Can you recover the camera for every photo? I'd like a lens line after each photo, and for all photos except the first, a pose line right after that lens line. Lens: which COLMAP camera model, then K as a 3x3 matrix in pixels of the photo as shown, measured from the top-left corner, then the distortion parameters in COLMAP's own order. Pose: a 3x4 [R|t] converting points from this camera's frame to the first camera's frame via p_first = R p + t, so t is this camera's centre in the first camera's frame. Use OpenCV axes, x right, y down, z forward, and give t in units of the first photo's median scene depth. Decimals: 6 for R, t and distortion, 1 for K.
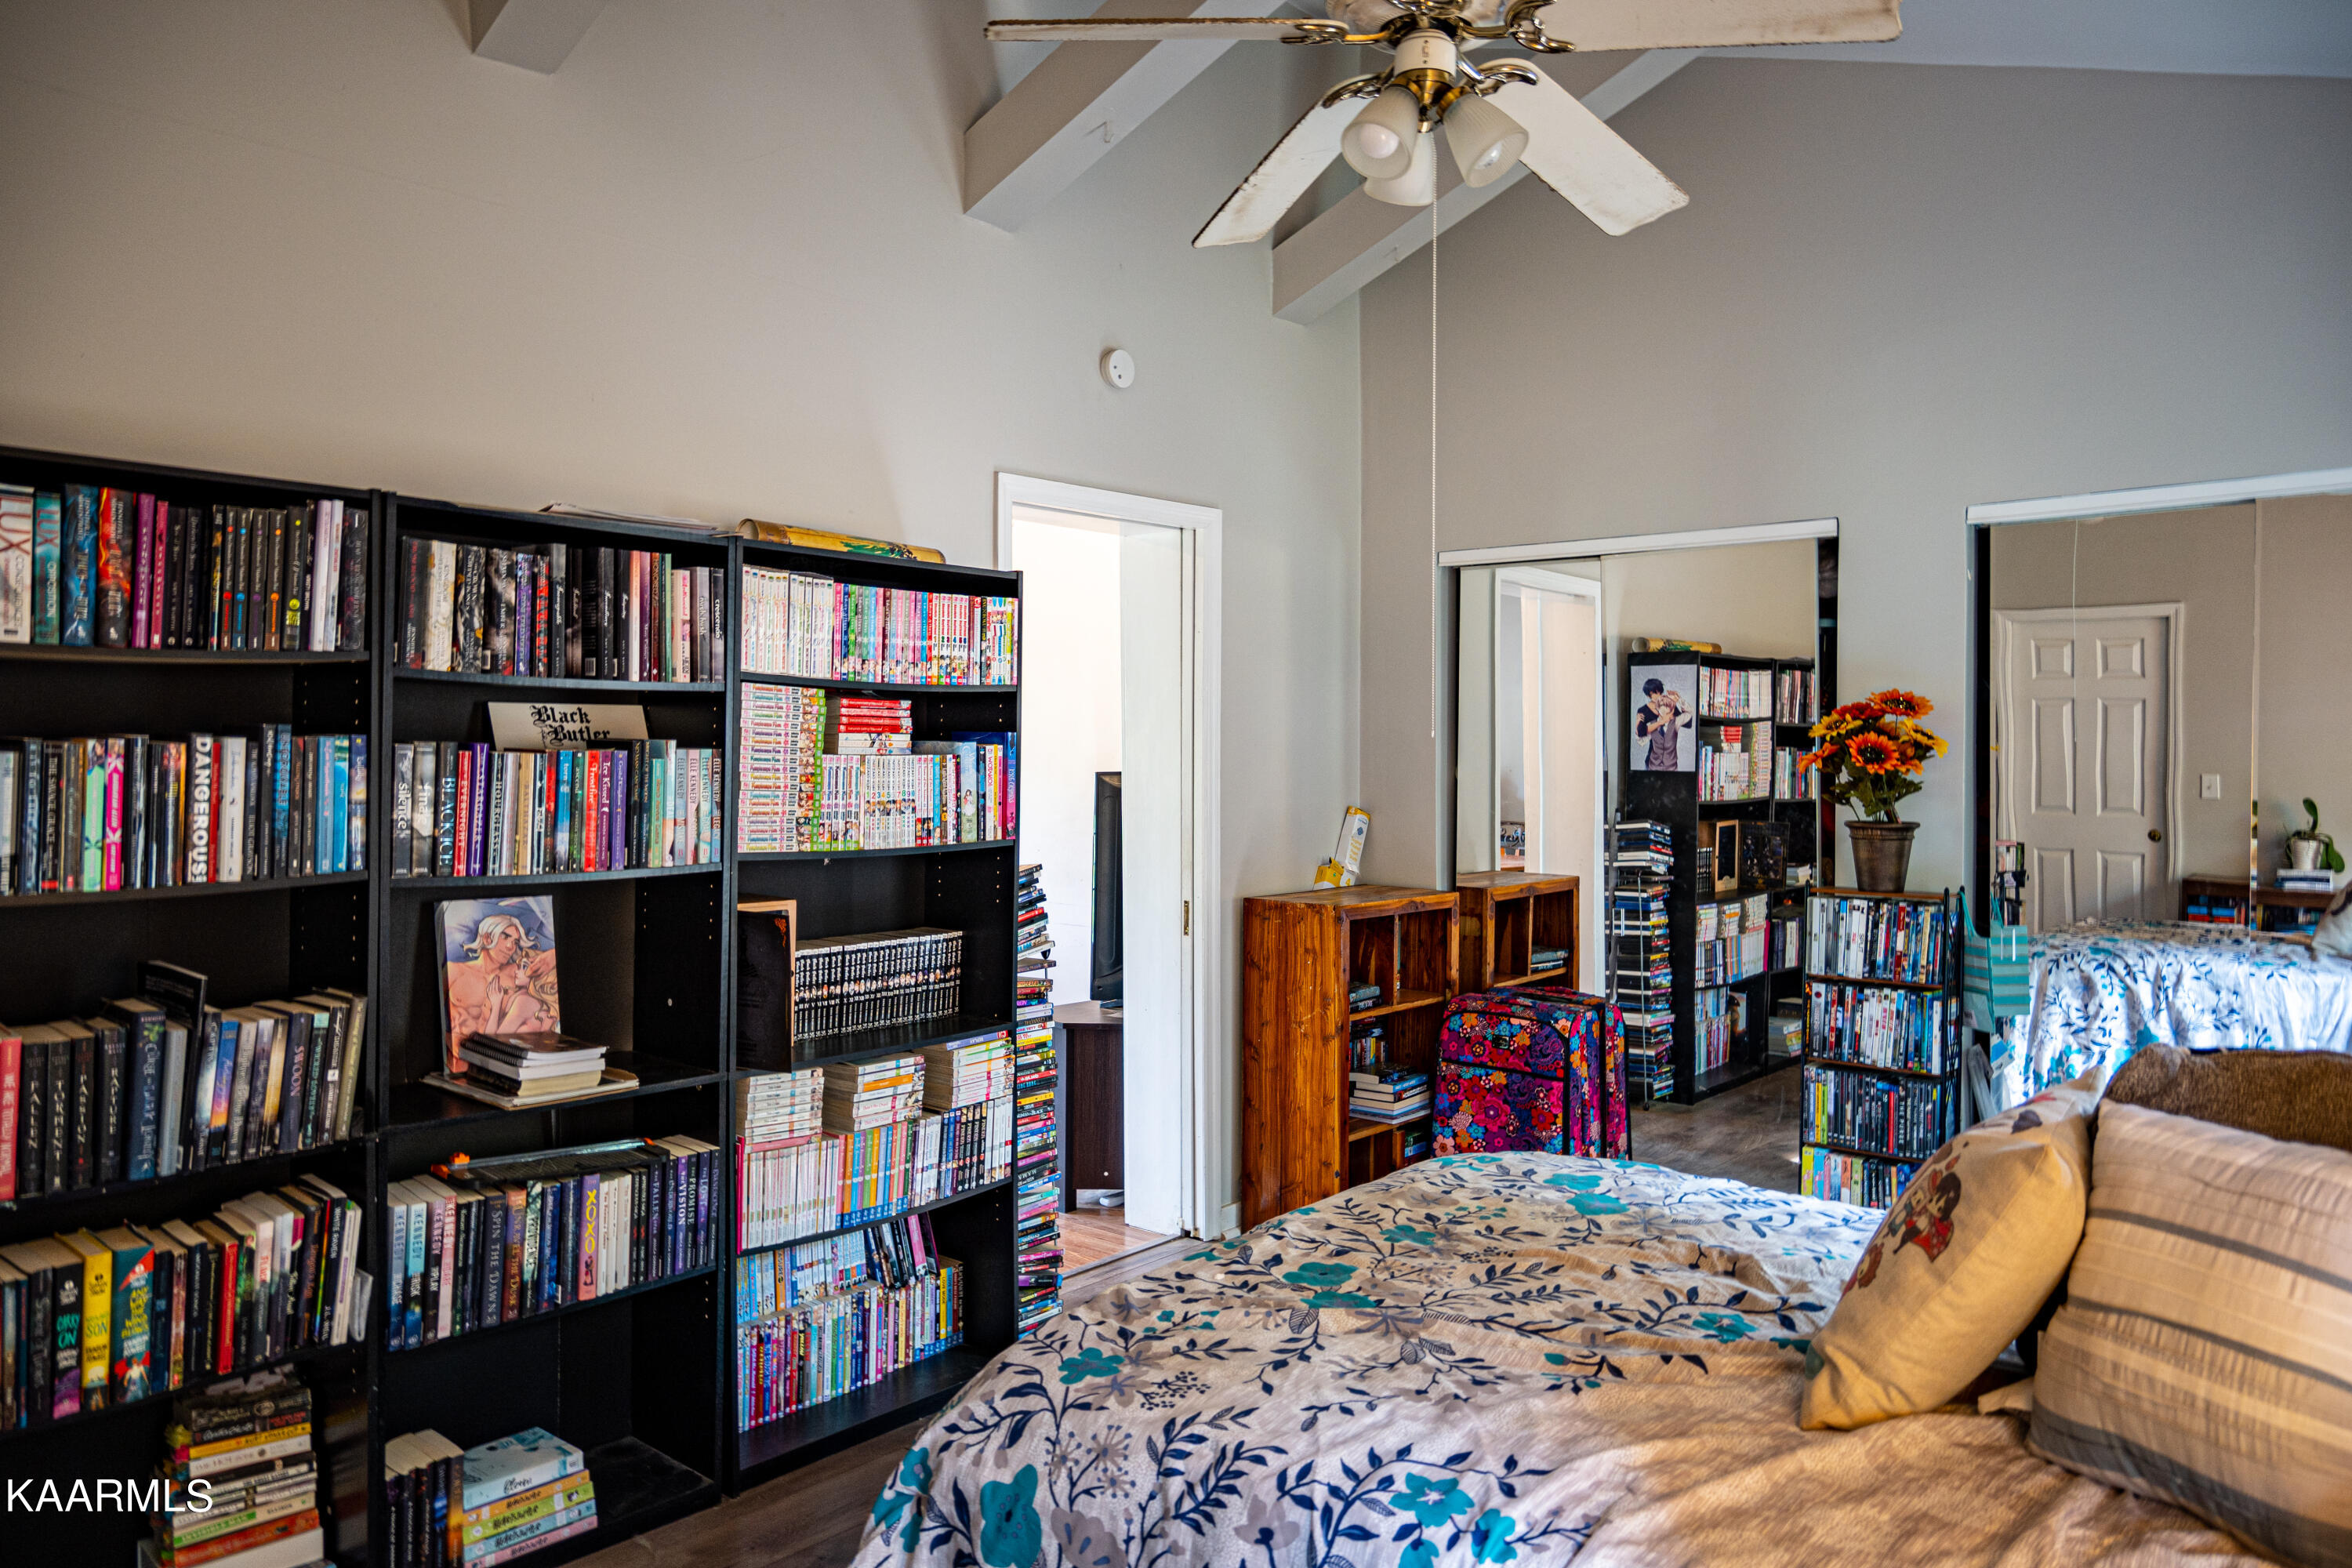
lens RADIAL K [[1643.8, 0, 1176.0], [0, 1643.8, 784.0], [0, 0, 1]] dist [0.004290, 0.006046]
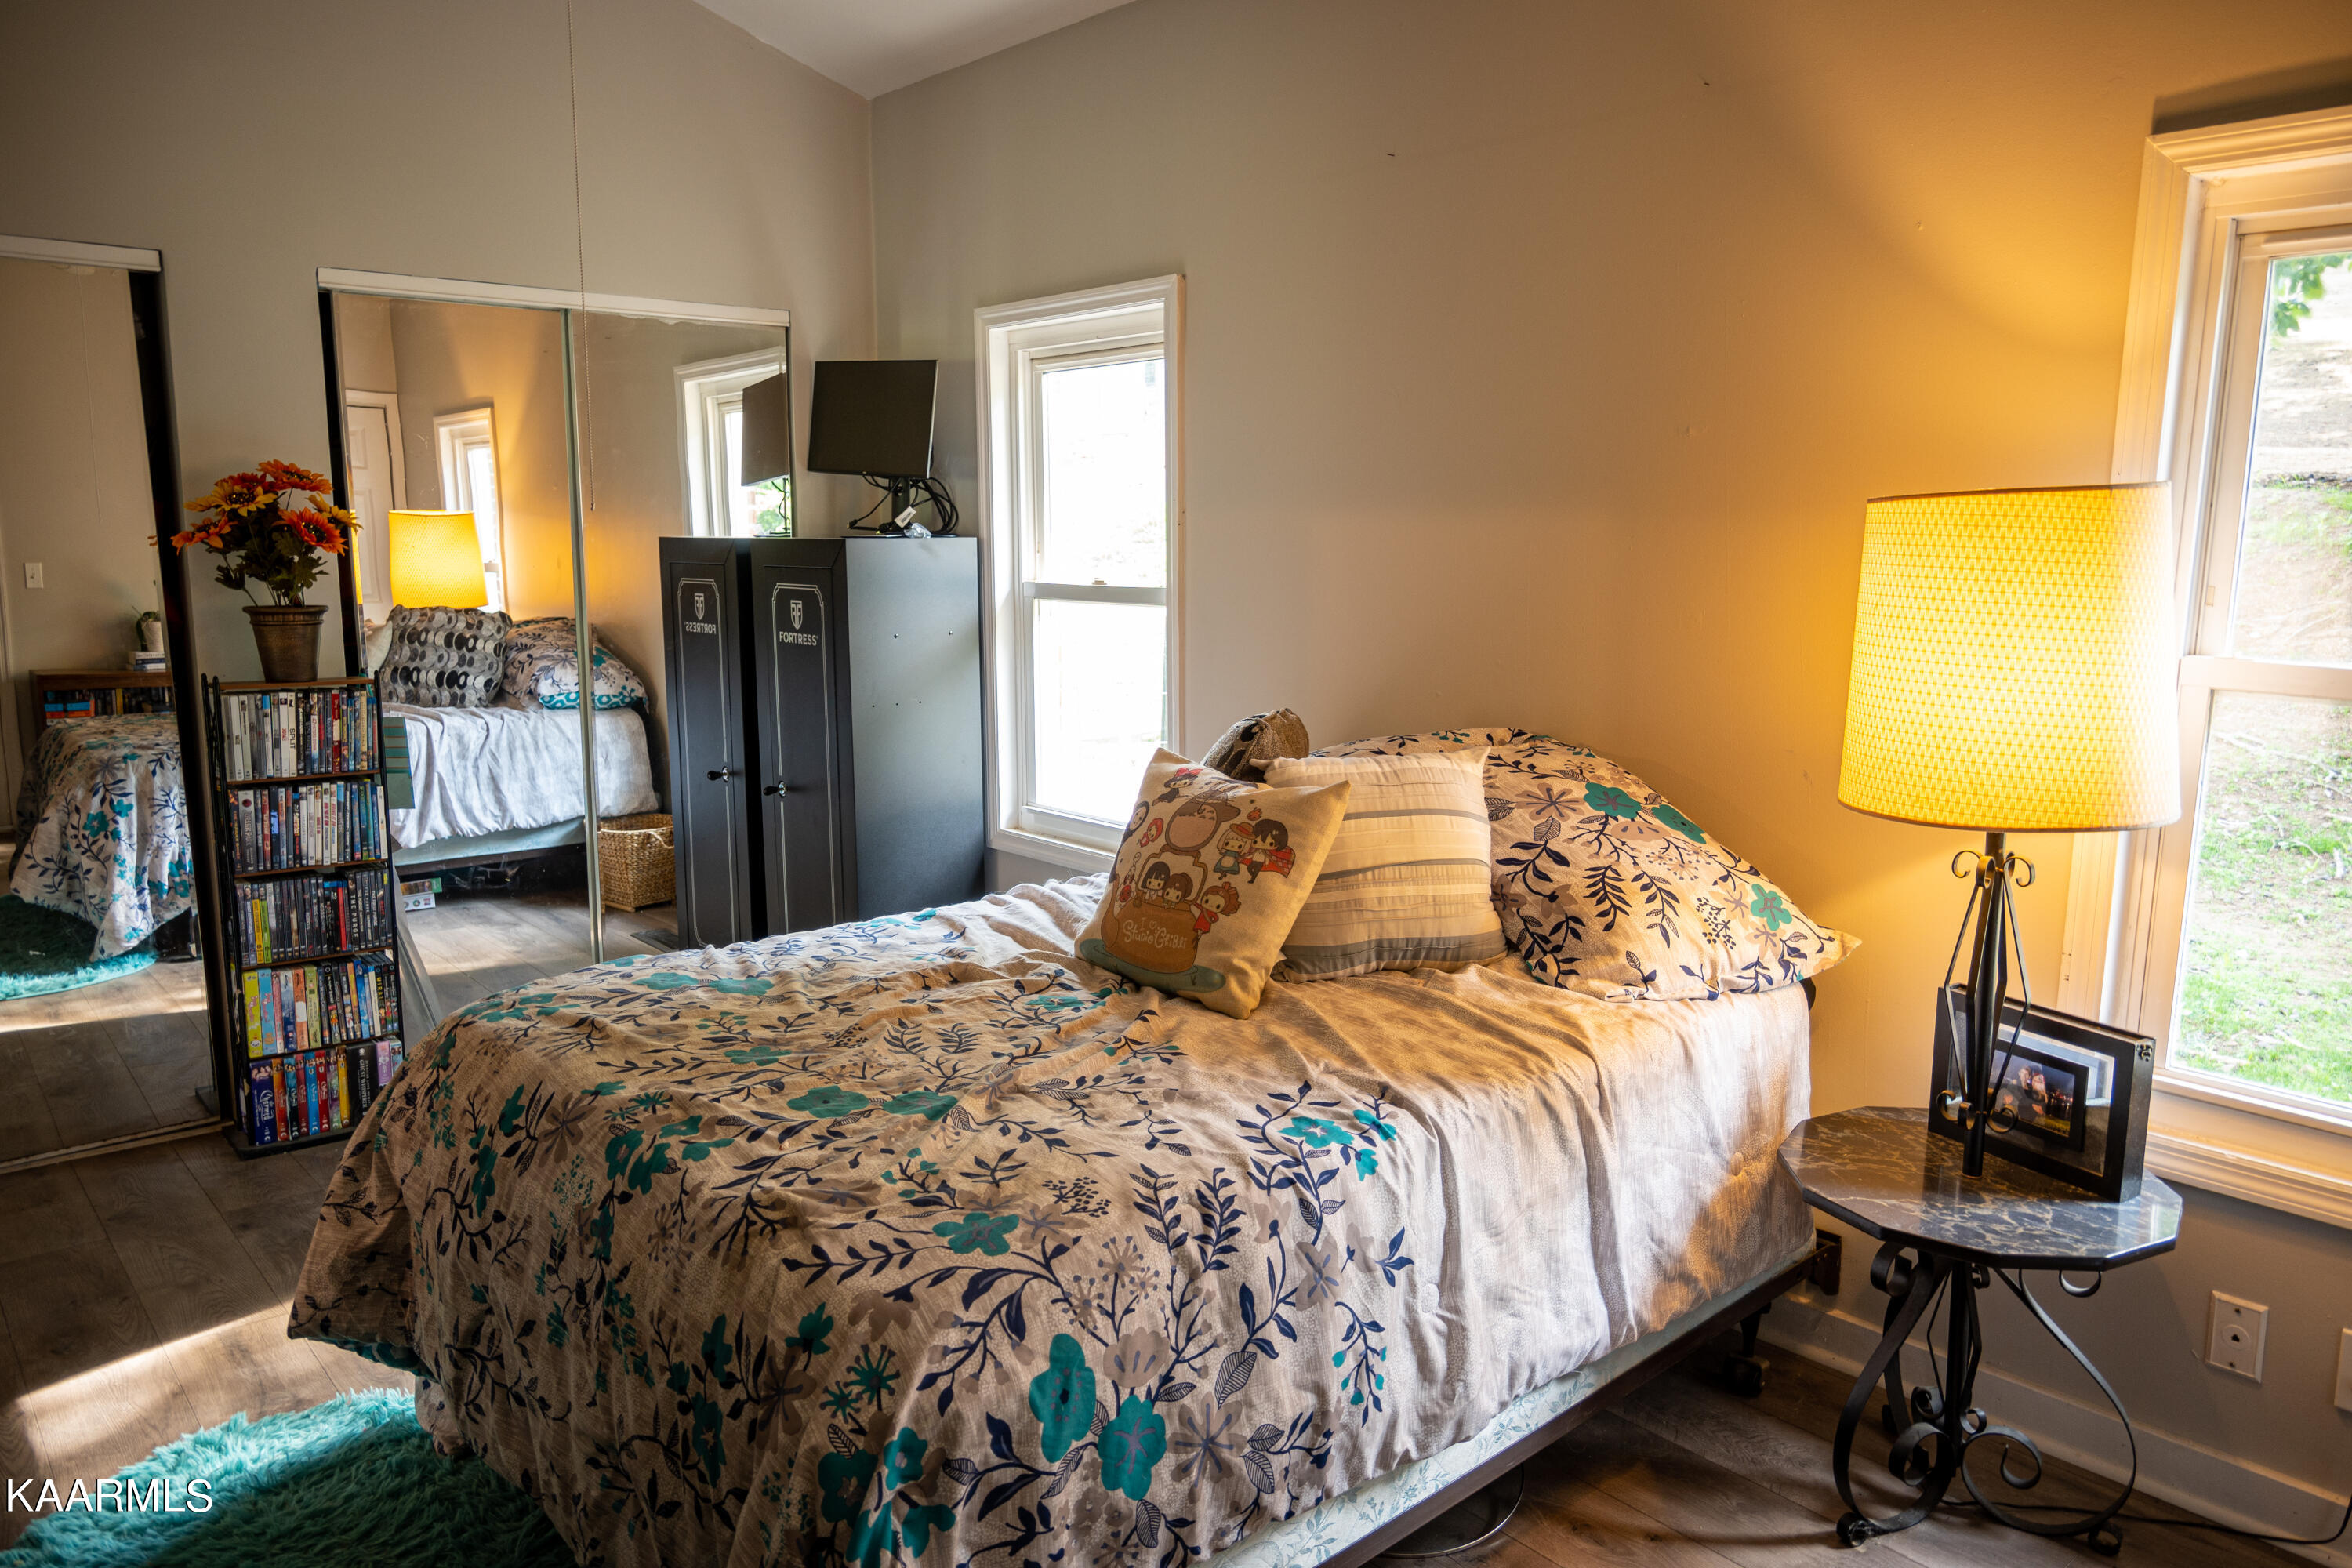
lens RADIAL K [[1643.8, 0, 1176.0], [0, 1643.8, 784.0], [0, 0, 1]] dist [0.004290, 0.006046]
pose [[0.121870, -0.144386, 0.981988, -0.861920], [0.013592, 0.989513, 0.143806, -0.008705], [-0.992453, -0.004179, 0.122554, 0.782052]]
